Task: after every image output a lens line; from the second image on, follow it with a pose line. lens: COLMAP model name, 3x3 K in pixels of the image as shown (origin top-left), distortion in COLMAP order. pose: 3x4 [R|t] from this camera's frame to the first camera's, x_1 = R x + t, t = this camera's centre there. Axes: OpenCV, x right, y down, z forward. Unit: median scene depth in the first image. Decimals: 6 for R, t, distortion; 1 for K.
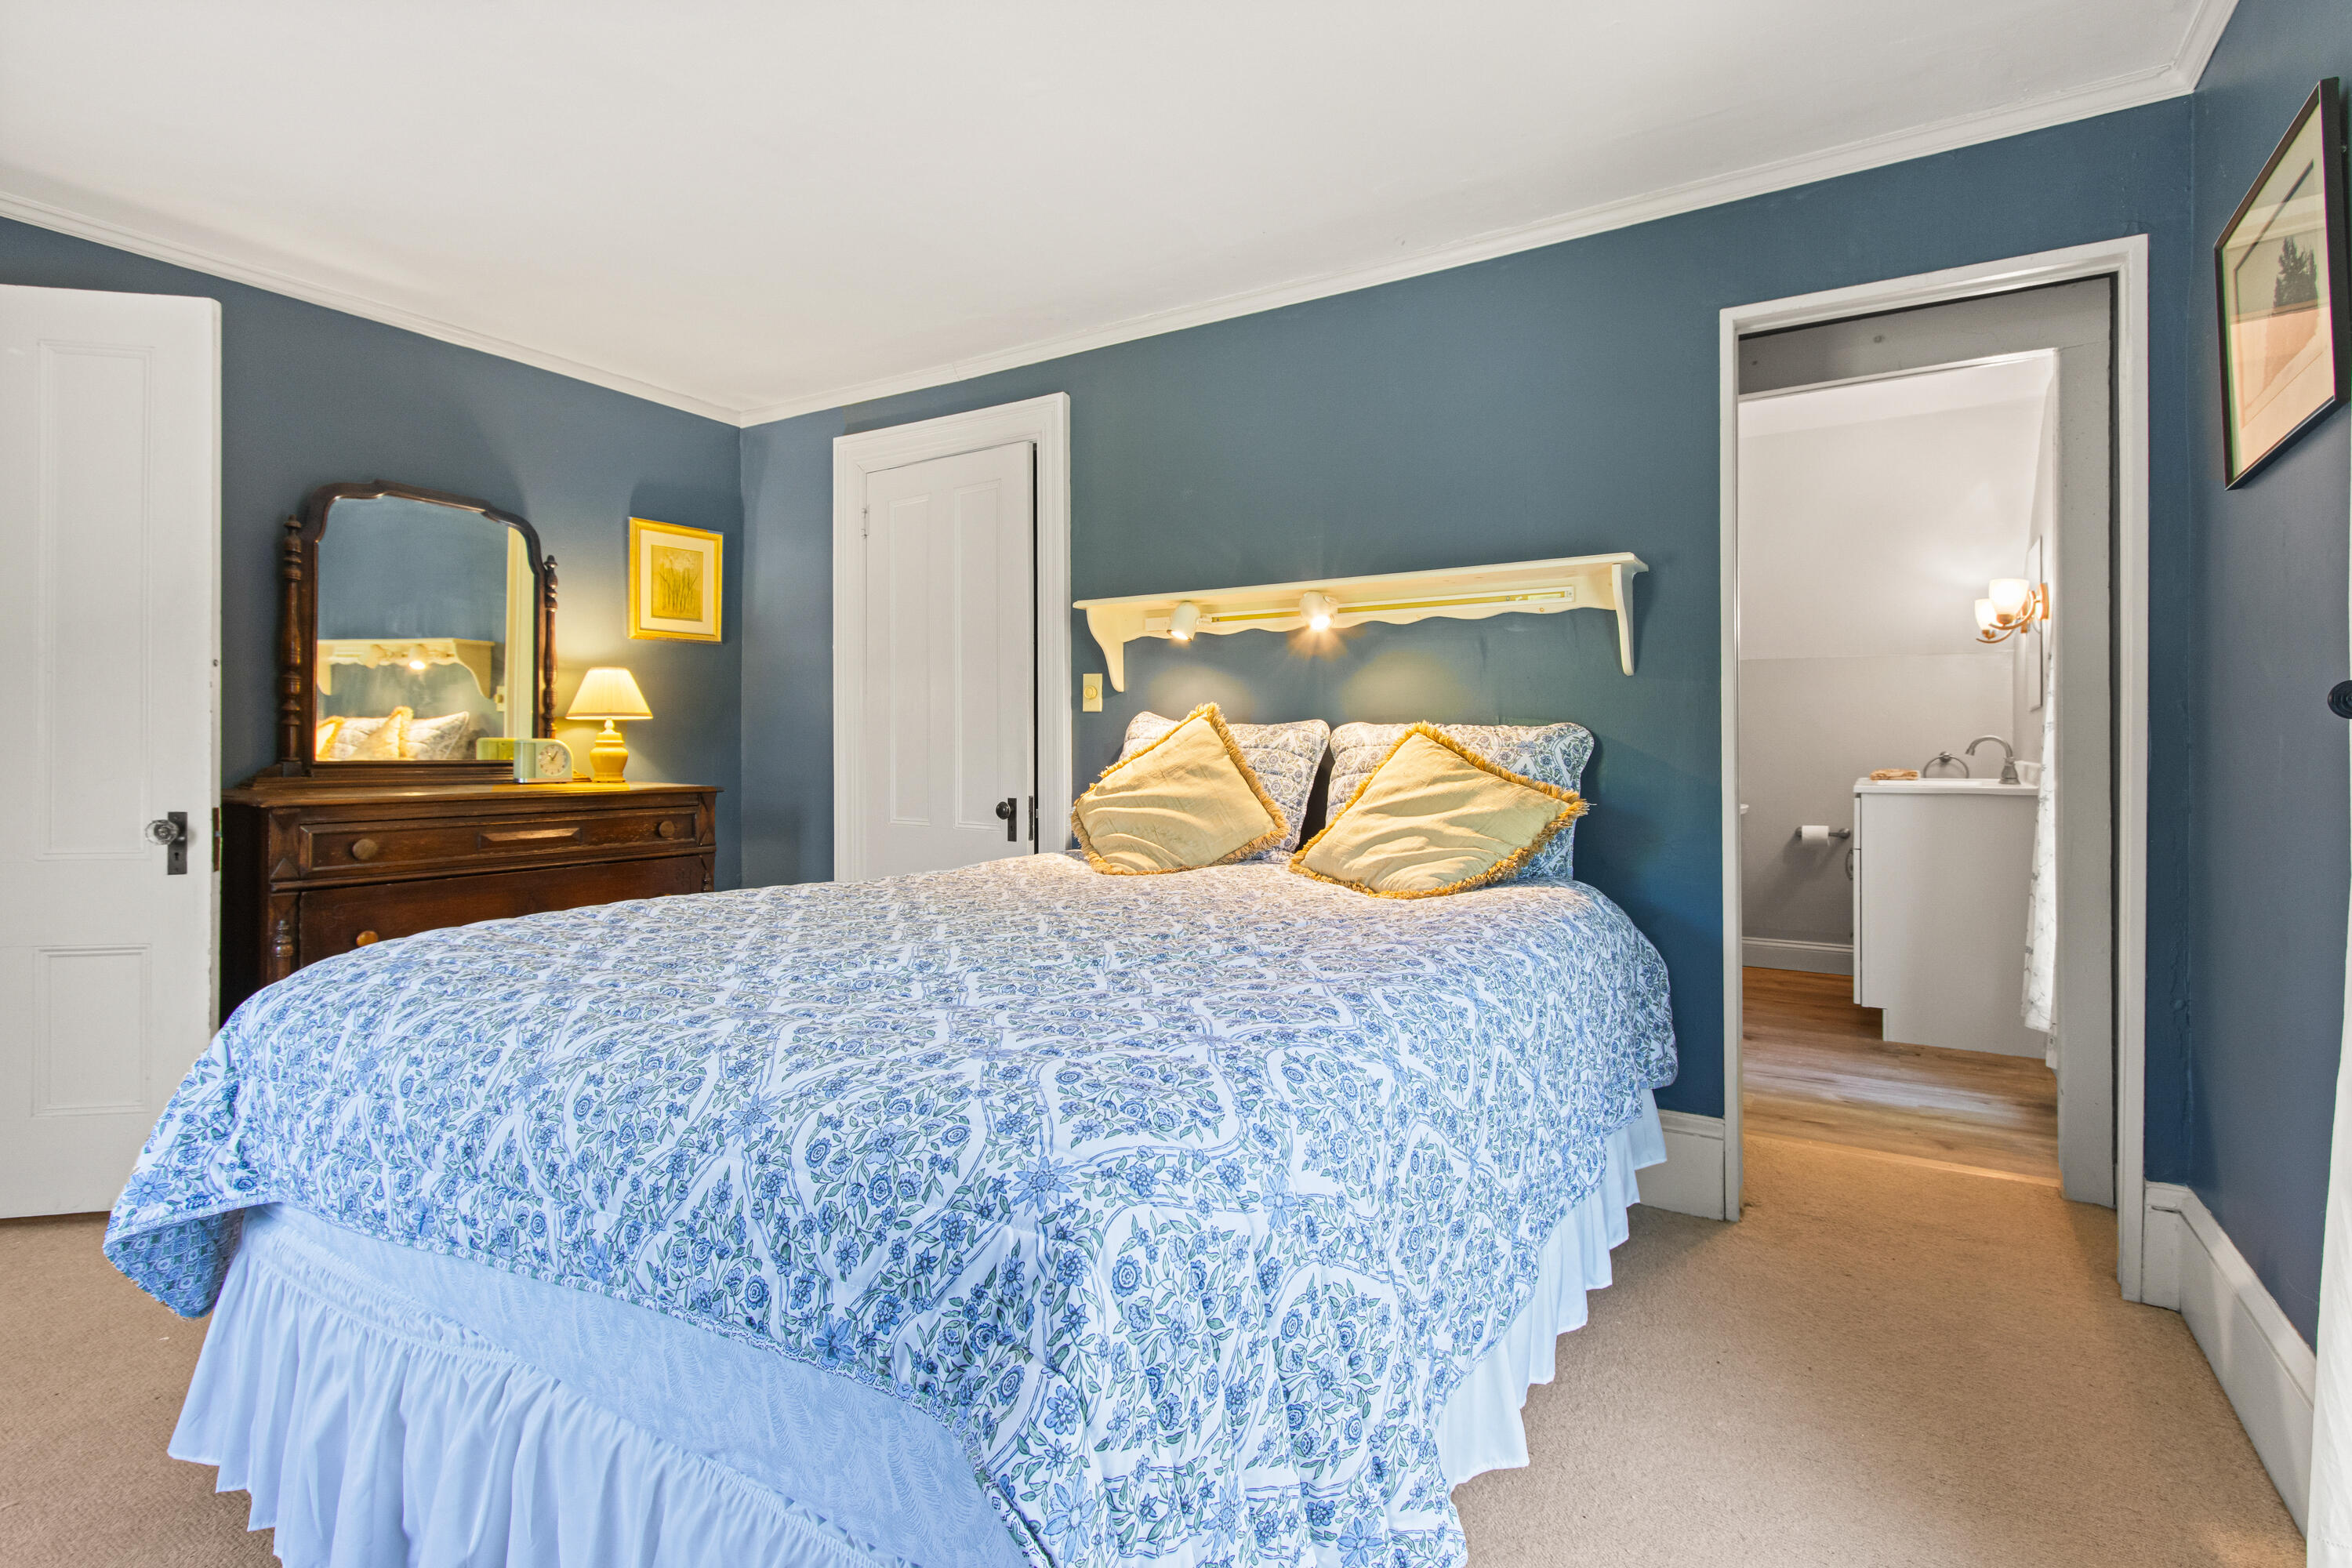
lens RADIAL K [[1119.2, 0, 1202.6], [0, 1119.2, 801.3], [0, 0, 1]] dist [-0.001206, -0.000432]
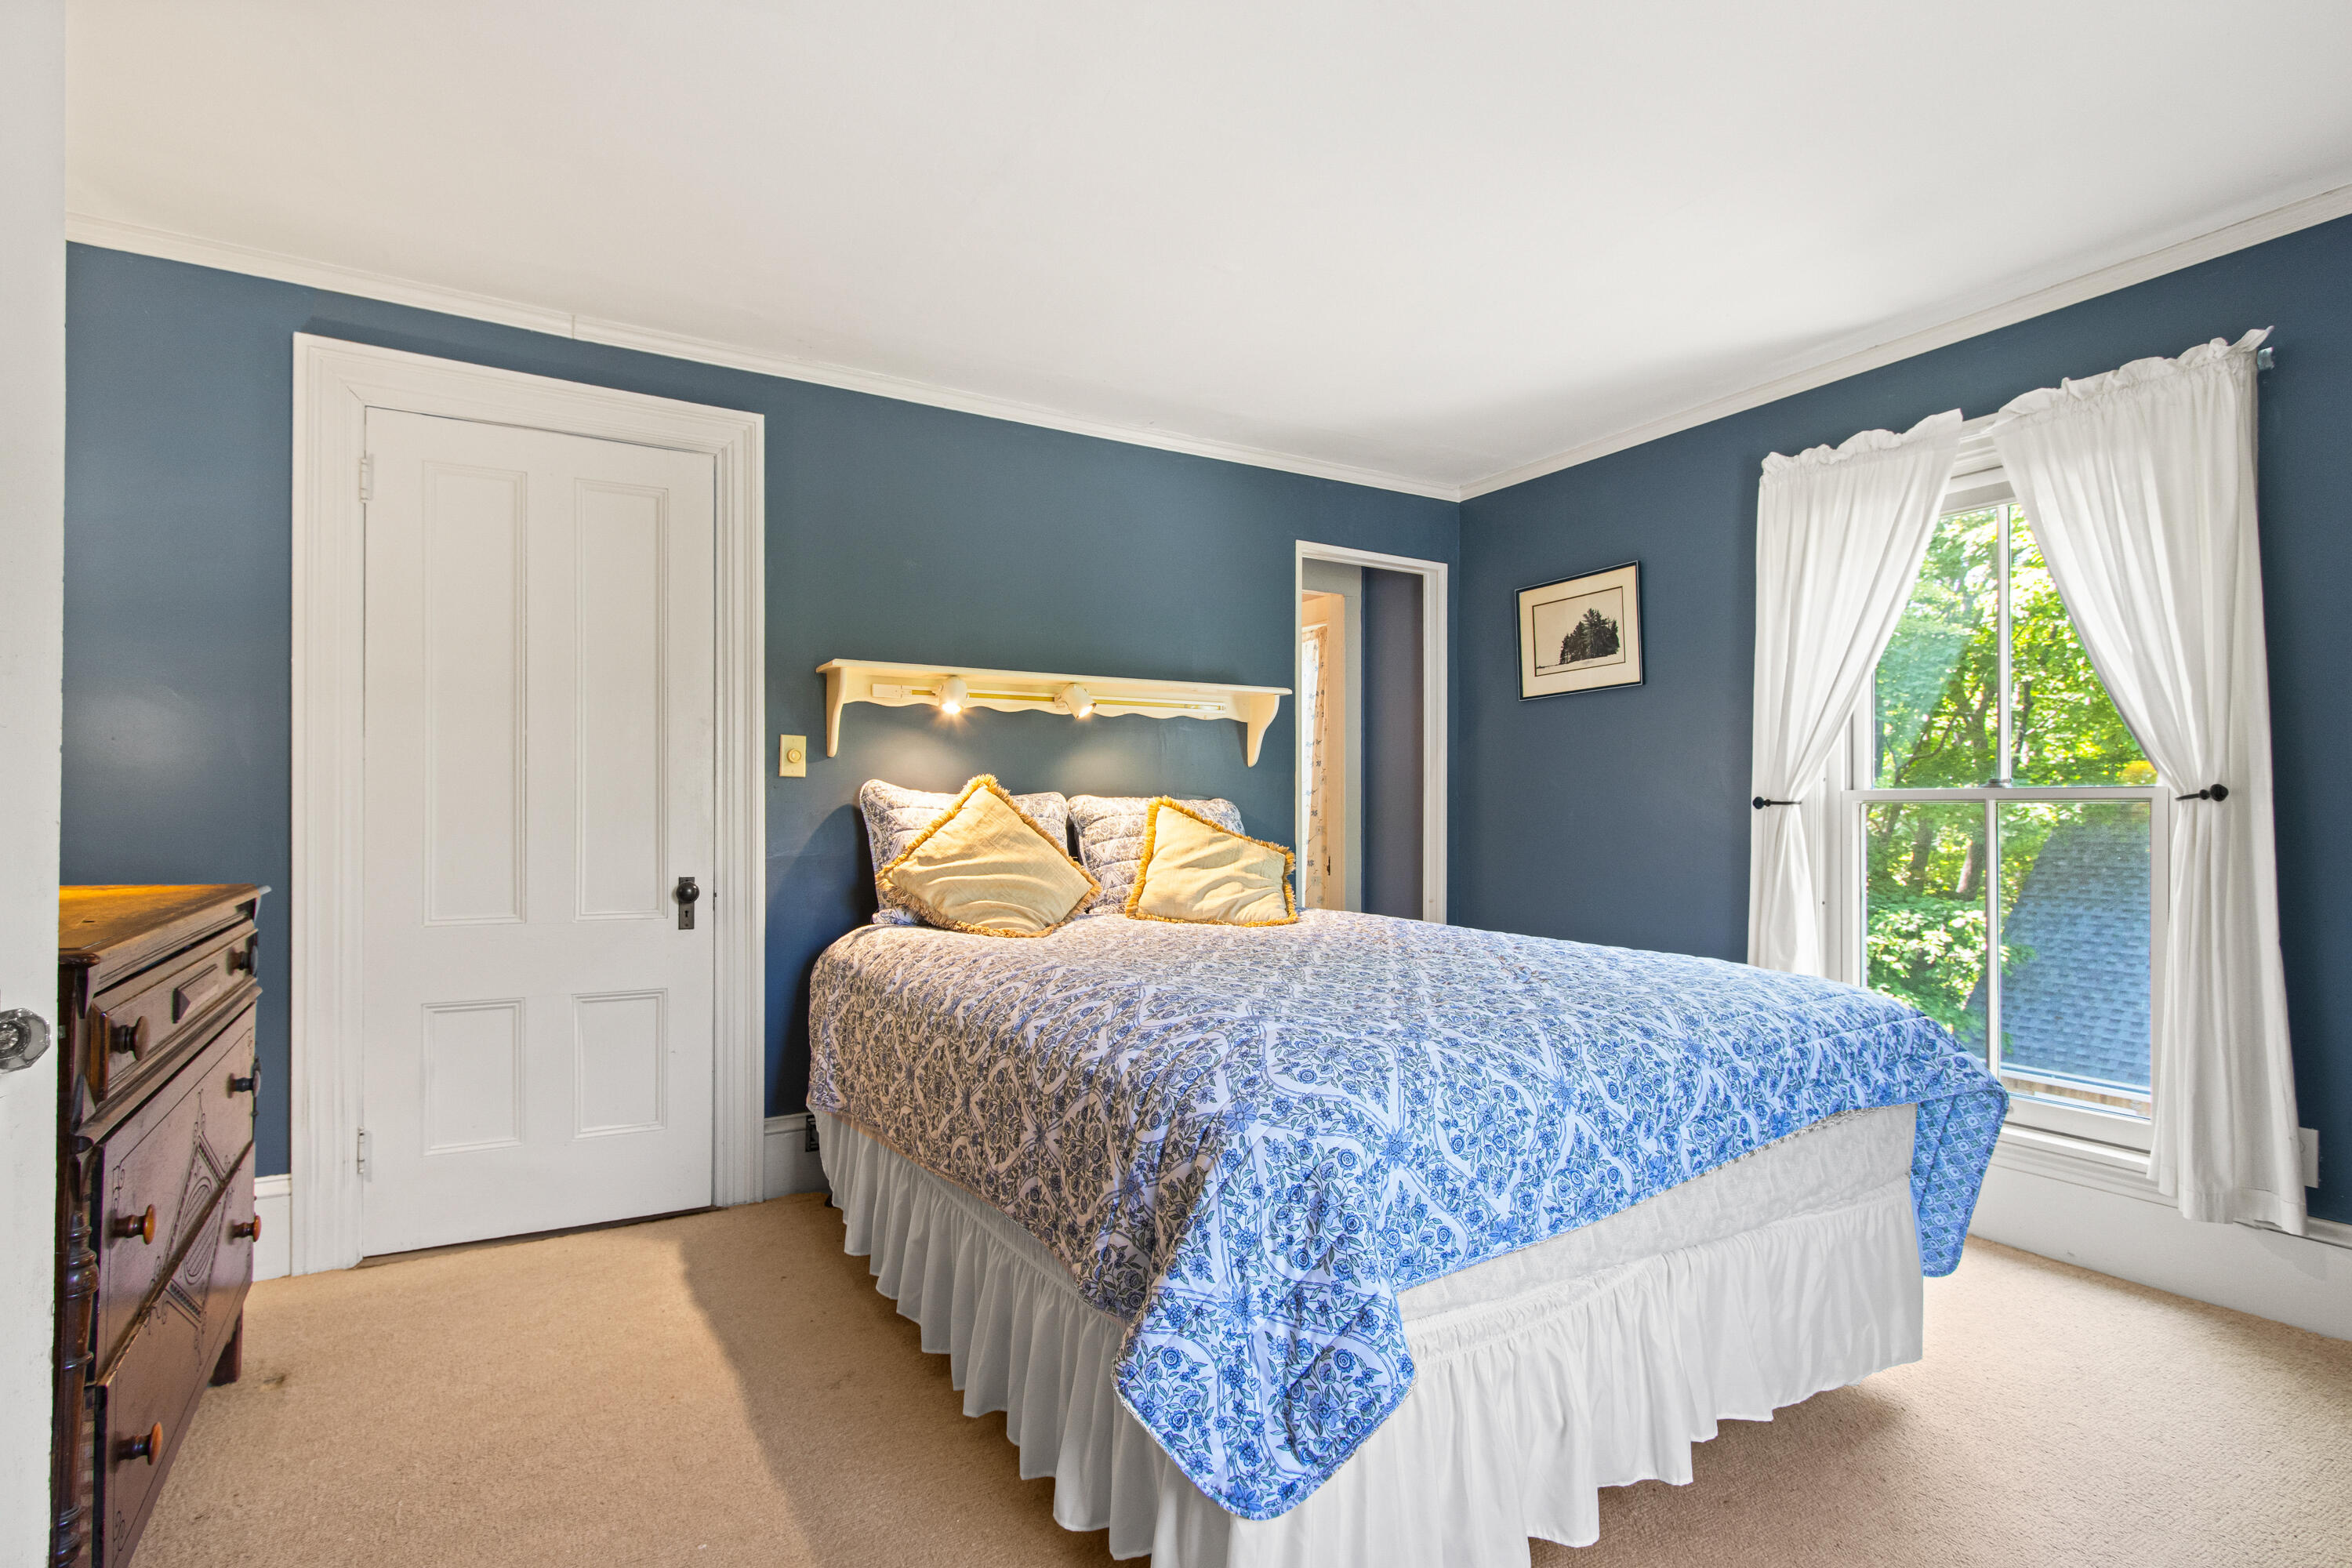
lens RADIAL K [[1119.2, 0, 1202.6], [0, 1119.2, 801.3], [0, 0, 1]] dist [-0.001206, -0.000432]
pose [[0.456838, 0.004709, 0.889538, -0.878402], [0.041021, 0.998811, -0.026354, -0.027257], [-0.888604, 0.048529, 0.456101, 0.350687]]
